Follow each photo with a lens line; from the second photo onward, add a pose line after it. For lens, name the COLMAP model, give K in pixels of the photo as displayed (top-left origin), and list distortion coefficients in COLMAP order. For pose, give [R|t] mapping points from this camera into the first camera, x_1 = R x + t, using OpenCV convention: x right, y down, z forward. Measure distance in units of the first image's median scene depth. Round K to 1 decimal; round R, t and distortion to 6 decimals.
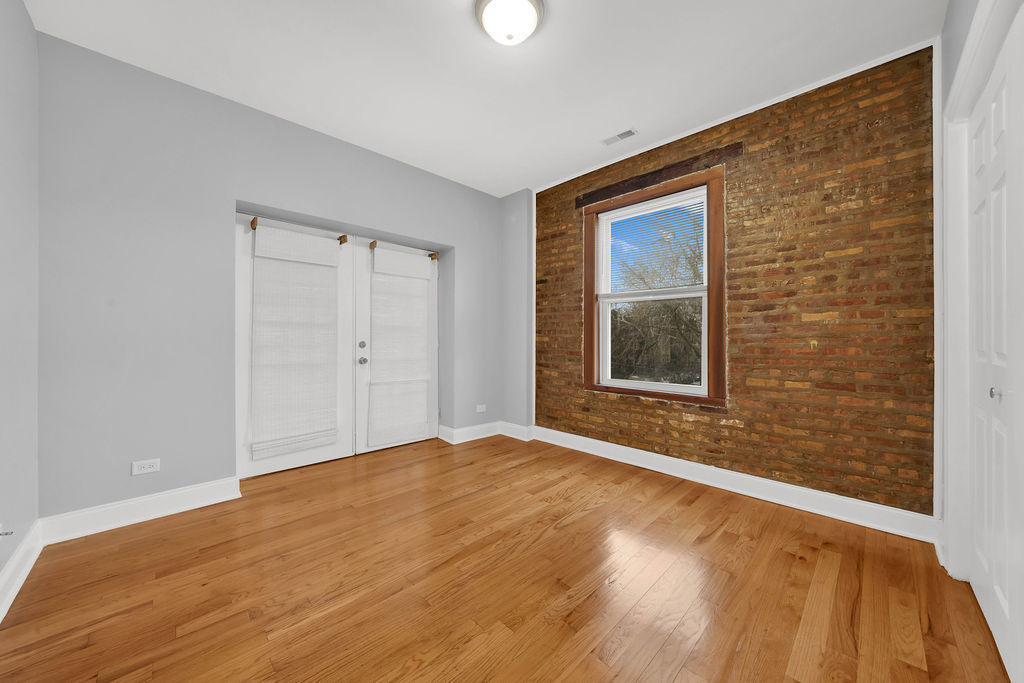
lens RADIAL K [[369.5, 0, 512.4], [0, 369.5, 336.7], [0, 0, 1]] dist [-0.016810, 0.000158]
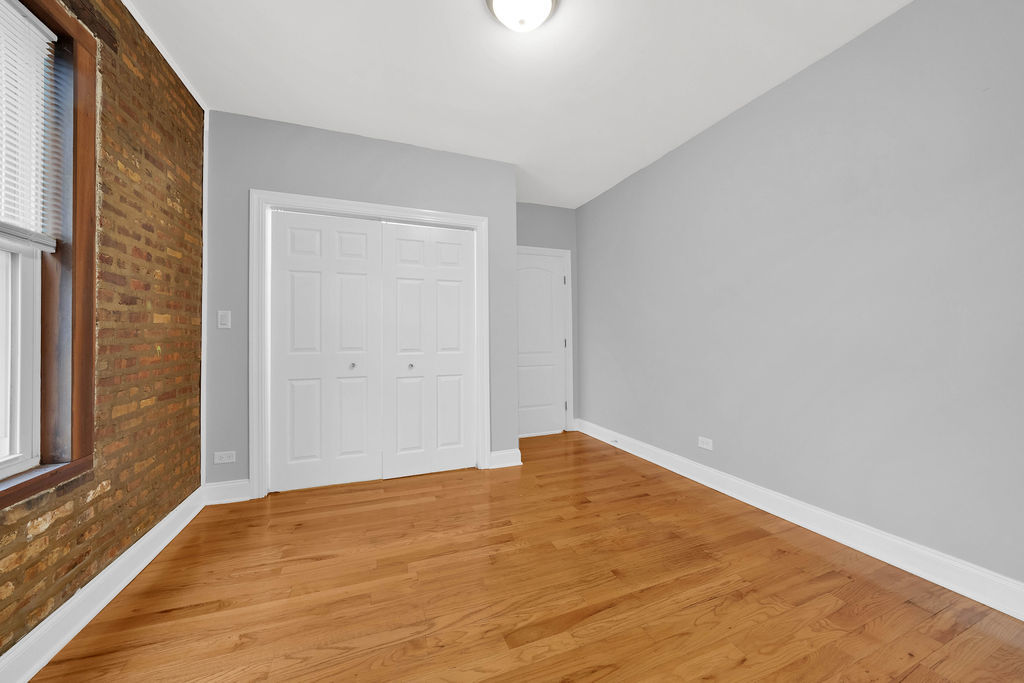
lens RADIAL K [[369.5, 0, 512.9], [0, 369.5, 337.8], [0, 0, 1]] dist [-0.016810, 0.000158]
pose [[-0.916030, 0.004870, 0.401081, -0.265540], [0.005746, 0.999983, 0.000982, -0.004863], [-0.401070, 0.003204, -0.916042, 1.422770]]
